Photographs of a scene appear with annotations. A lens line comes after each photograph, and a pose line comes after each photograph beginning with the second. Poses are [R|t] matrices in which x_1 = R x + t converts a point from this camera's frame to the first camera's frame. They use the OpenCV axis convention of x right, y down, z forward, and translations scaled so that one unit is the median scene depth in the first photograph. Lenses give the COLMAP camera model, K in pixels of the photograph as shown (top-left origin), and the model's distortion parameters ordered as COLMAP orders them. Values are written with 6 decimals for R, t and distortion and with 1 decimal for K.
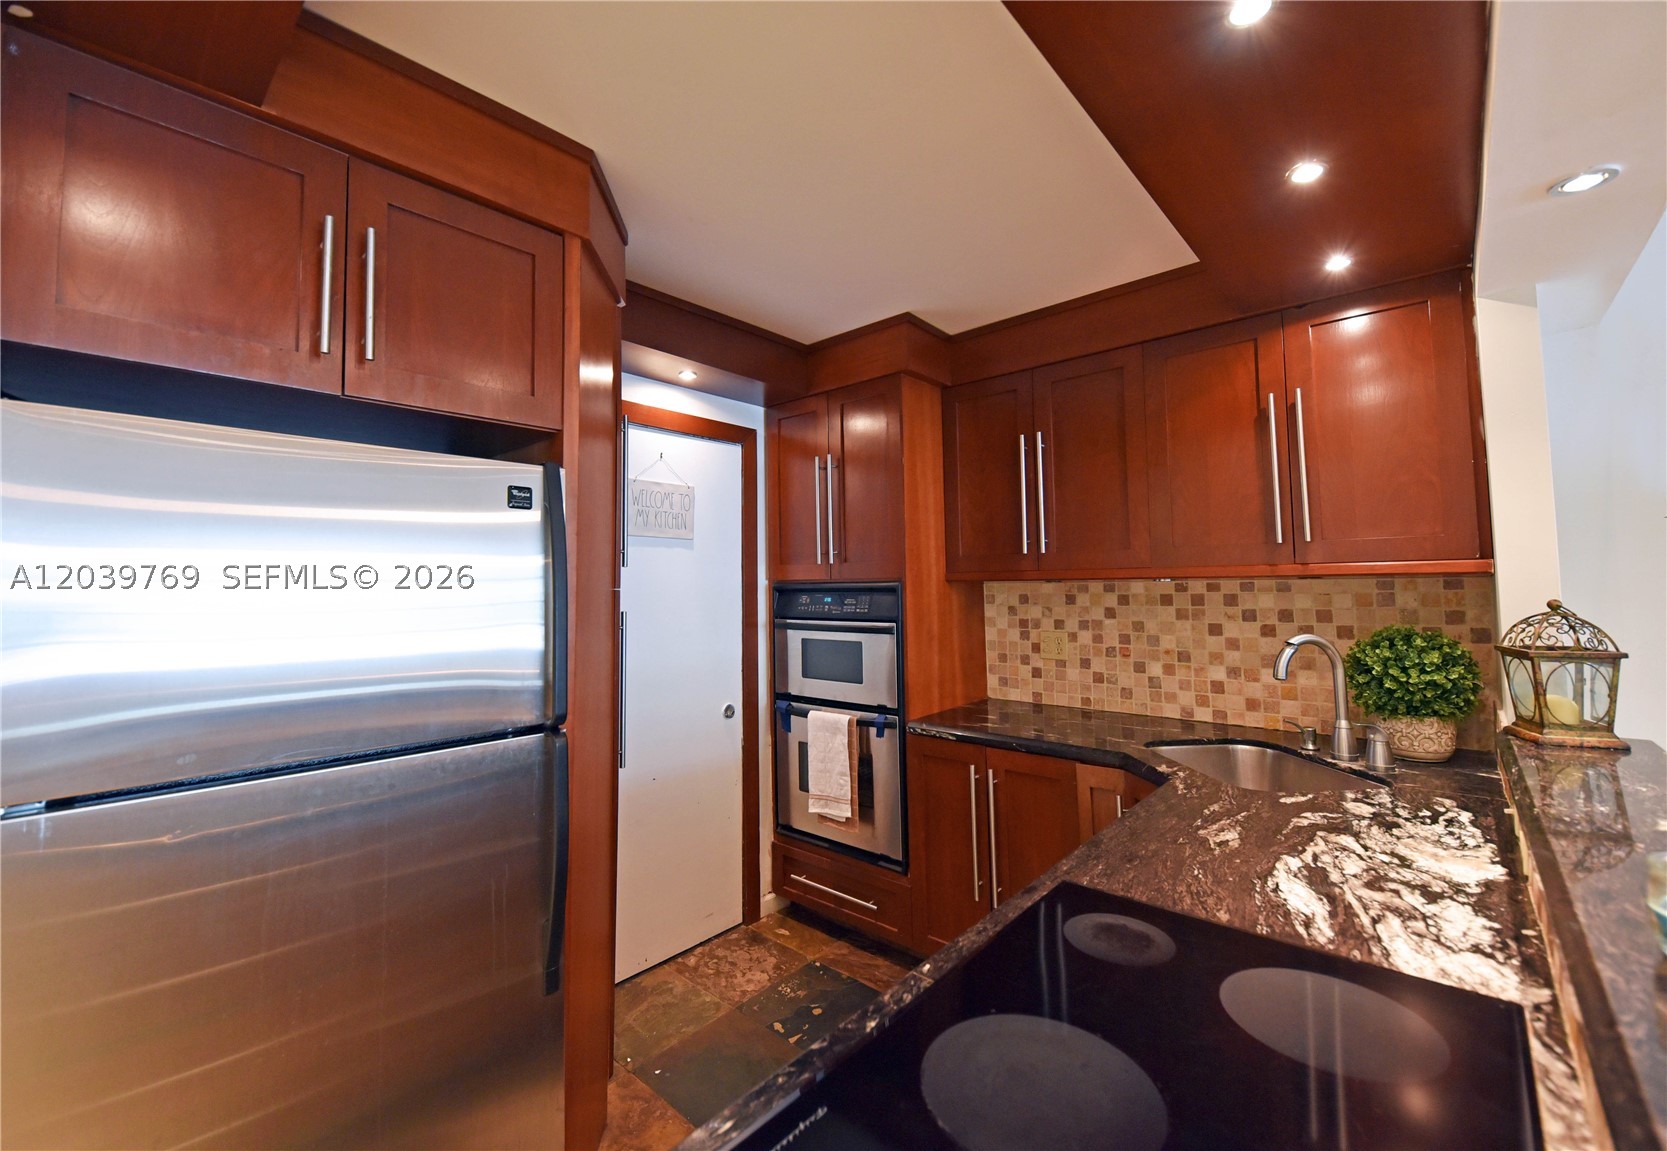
lens RADIAL K [[679.3, 0, 833.7], [0, 679.3, 550.5], [0, 0, 1]] dist [-0.001583, -0.000328]
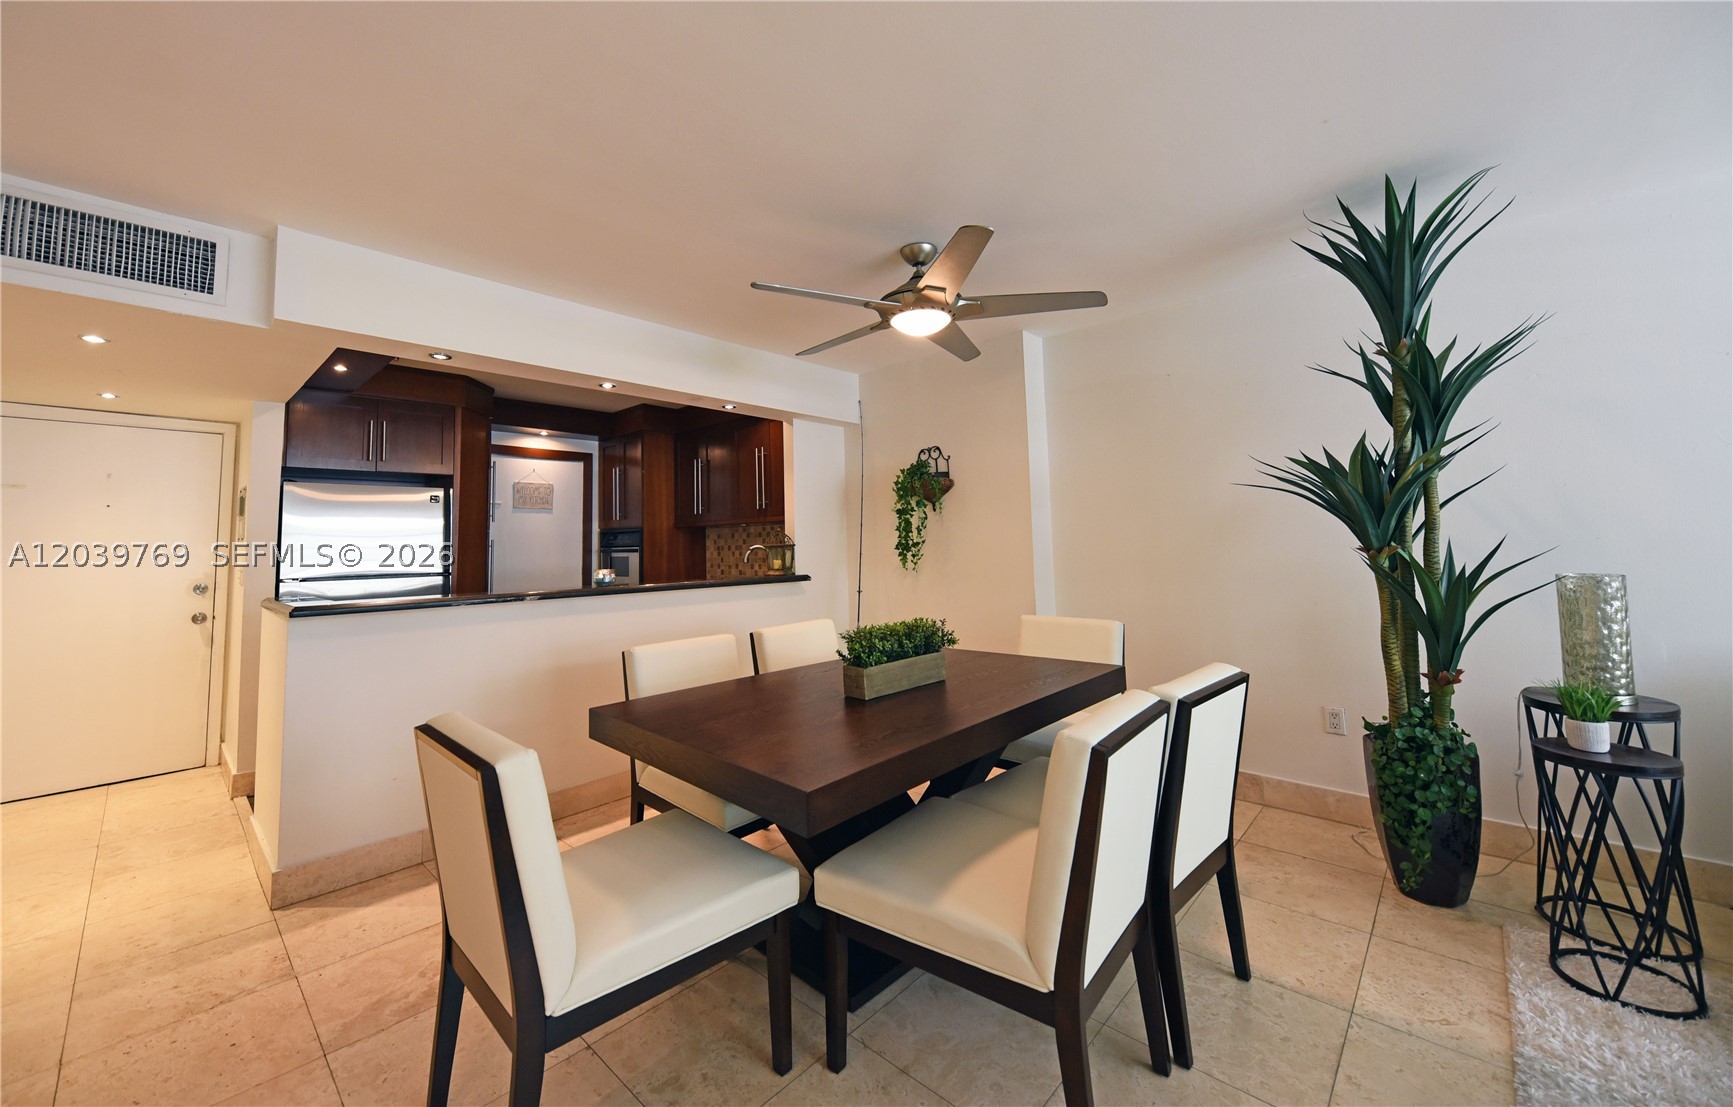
lens RADIAL K [[651.0, 0, 863.4], [0, 651.0, 498.5], [0, 0, 1]] dist [-0.000849, -0.003063]
pose [[0.999759, -0.014187, -0.016781, 0.877257], [0.013907, 0.999764, -0.016689, -0.003750], [0.017014, 0.016452, 0.999720, -1.103617]]
